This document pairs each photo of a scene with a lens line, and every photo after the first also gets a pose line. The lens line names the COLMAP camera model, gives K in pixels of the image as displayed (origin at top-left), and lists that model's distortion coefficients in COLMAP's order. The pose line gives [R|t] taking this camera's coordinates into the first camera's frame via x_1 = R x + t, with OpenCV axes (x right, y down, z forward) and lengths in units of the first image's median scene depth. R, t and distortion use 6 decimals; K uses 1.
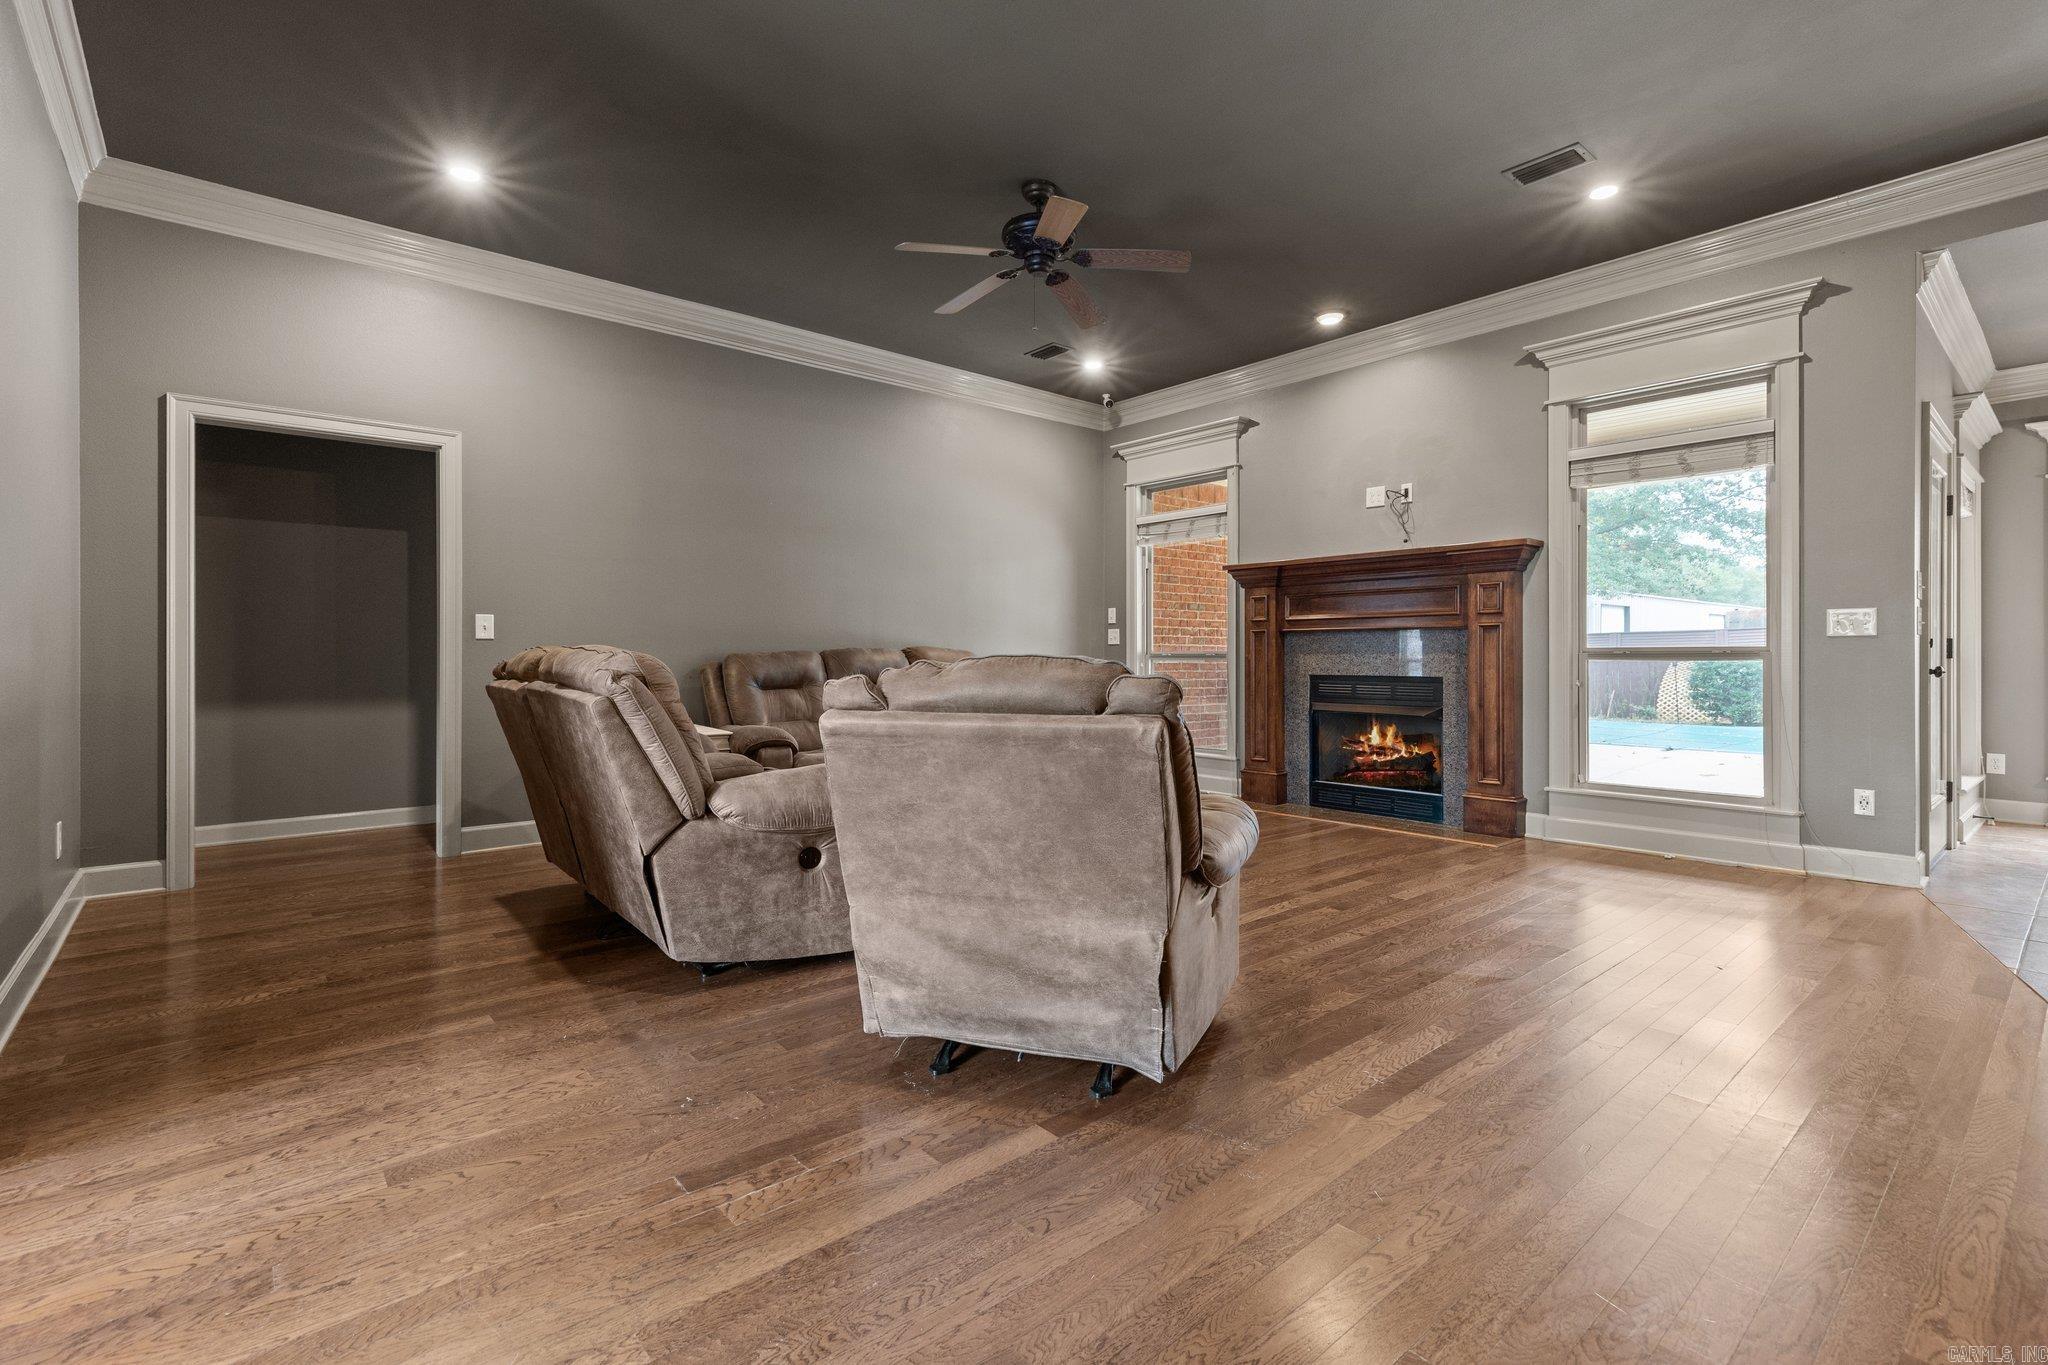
lens RADIAL K [[923.3, 0, 1019.3], [0, 923.3, 662.9], [0, 0, 1]] dist [0.000805, 0.000308]
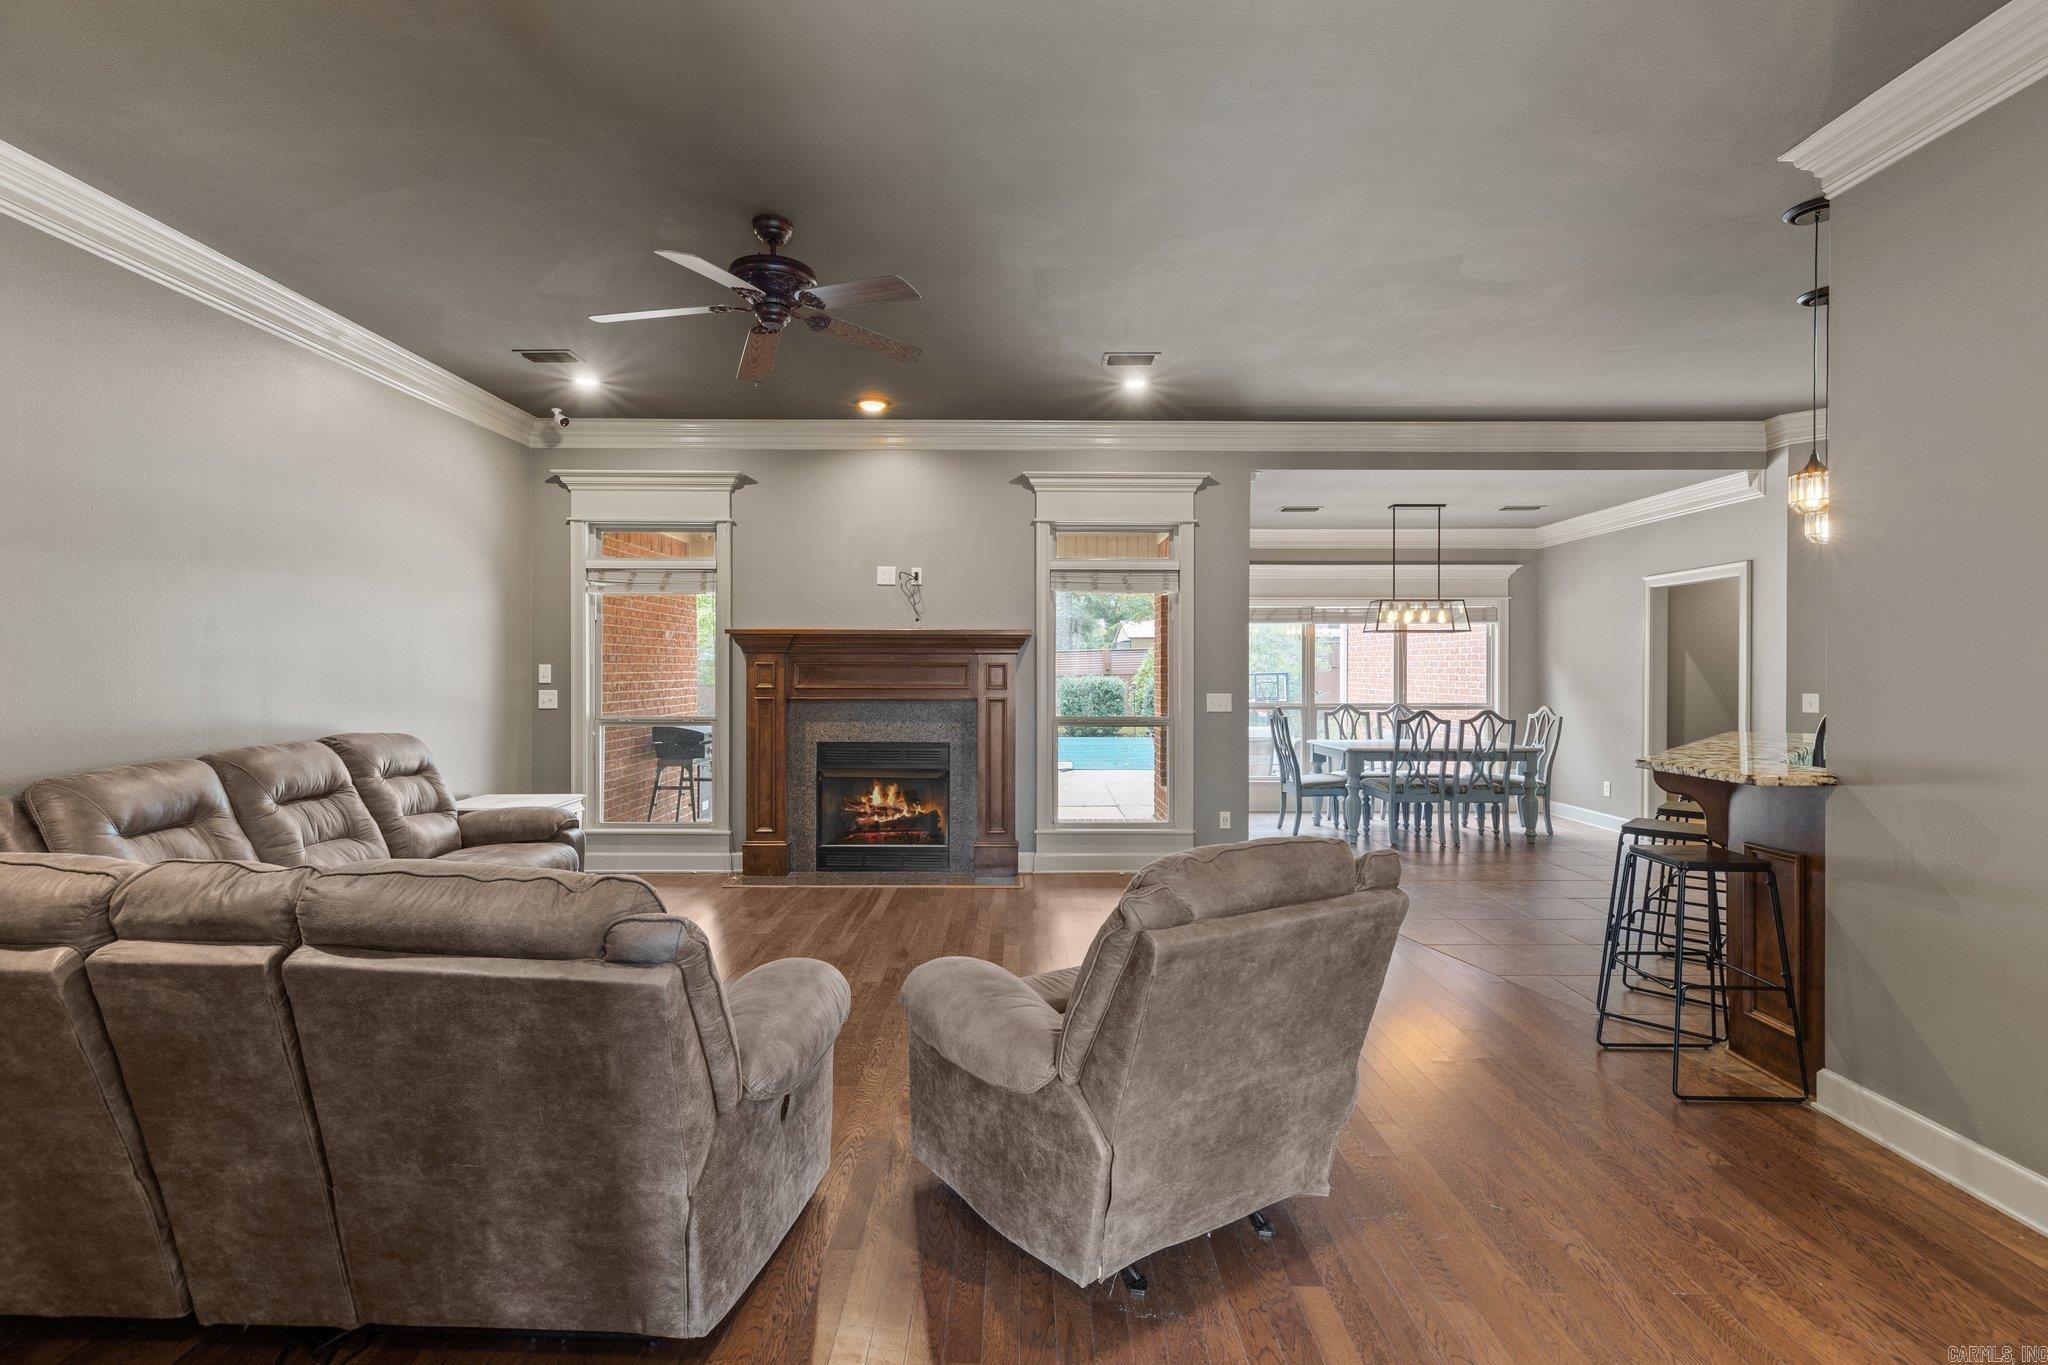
lens RADIAL K [[923.3, 0, 1016.1], [0, 923.3, 673.0], [0, 0, 1]] dist [0.000805, 0.000308]
pose [[0.649875, -0.003677, 0.760032, -0.322837], [0.002376, 0.999993, 0.002807, -0.067103], [-0.760037, -0.000018, 0.649880, 0.181143]]
